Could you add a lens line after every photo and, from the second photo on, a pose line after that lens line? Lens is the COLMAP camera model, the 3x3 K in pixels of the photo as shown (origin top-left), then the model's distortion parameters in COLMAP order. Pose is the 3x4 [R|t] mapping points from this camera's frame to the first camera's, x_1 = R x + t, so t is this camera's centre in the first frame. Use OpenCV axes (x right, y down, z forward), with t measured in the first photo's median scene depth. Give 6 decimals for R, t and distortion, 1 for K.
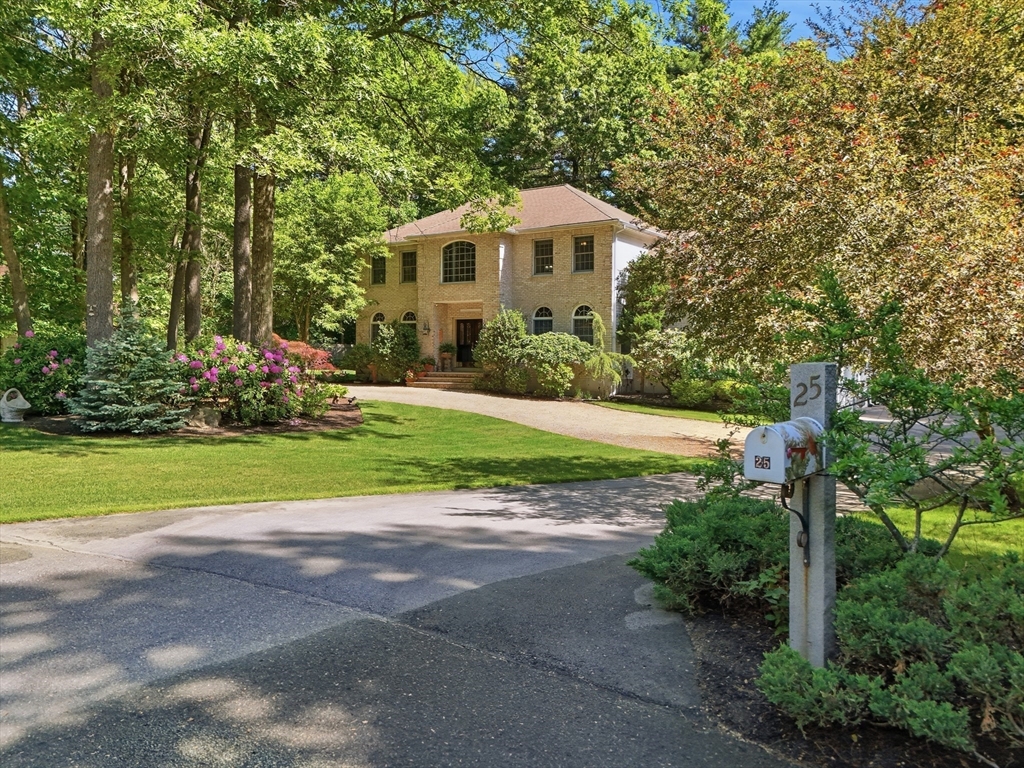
lens RADIAL K [[771.6, 0, 512.0], [0, 771.6, 367.2], [0, 0, 1]] dist [0.054500, -0.005970]
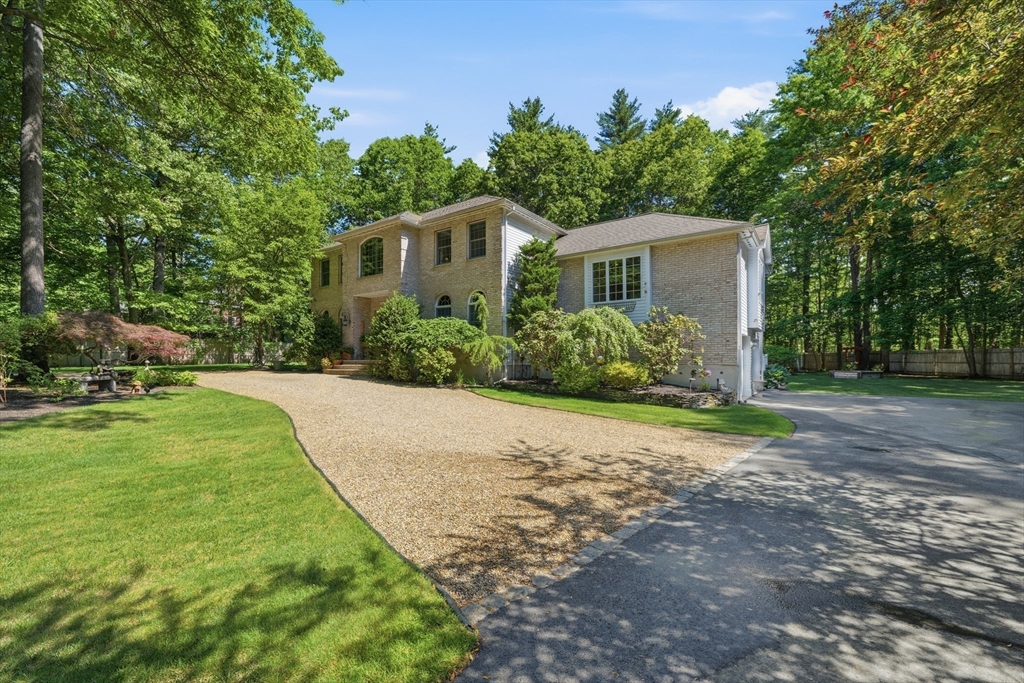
lens RADIAL K [[422.3, 0, 509.8], [0, 422.3, 355.4], [0, 0, 1]] dist [0.000566, 0.000185]
pose [[0.998421, -0.005524, -0.055908, 0.156526], [0.003991, 0.999614, -0.027489, 0.017084], [0.056038, 0.027223, 0.998057, 0.436686]]
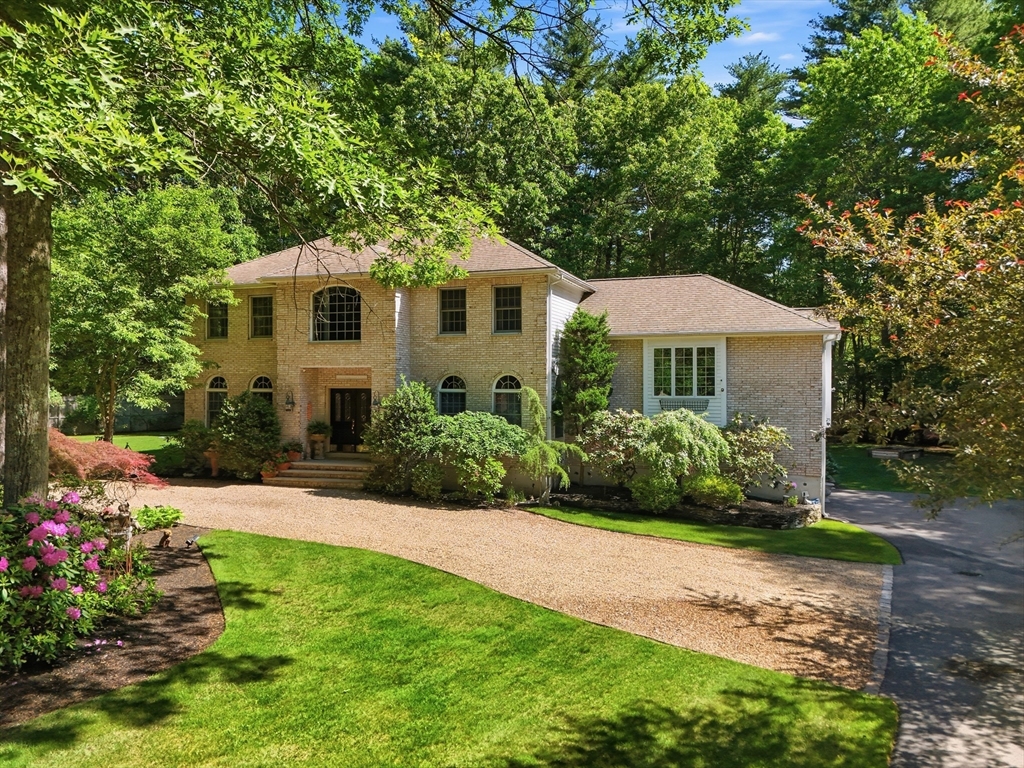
lens RADIAL K [[767.7, 0, 512.0], [0, 767.7, 384.0], [0, 0, 1]] dist [0.065920, -0.008052]
pose [[0.974288, -0.003191, 0.225285, -0.072730], [0.006316, 0.999894, -0.013154, -0.058620], [-0.225219, 0.014239, 0.974204, 0.238275]]
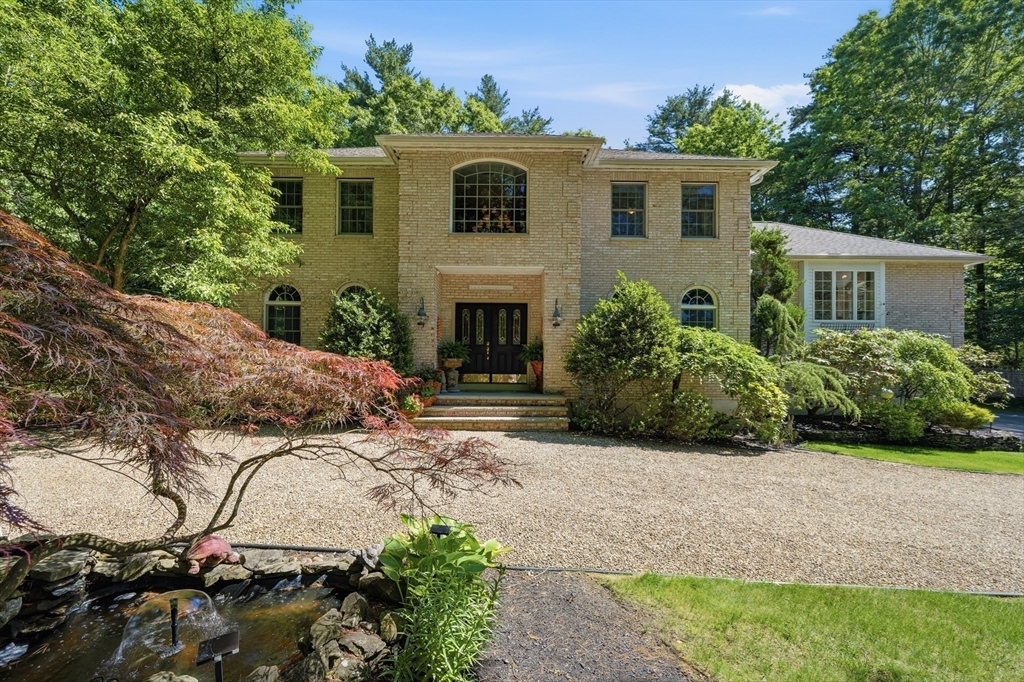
lens RADIAL K [[422.3, 0, 509.8], [0, 422.3, 354.9], [0, 0, 1]] dist [0.000566, 0.000185]
pose [[0.841111, 0.010312, 0.540764, -0.225569], [0.001589, 0.999767, -0.021536, -0.015407], [-0.540860, 0.018974, 0.840898, 0.746041]]
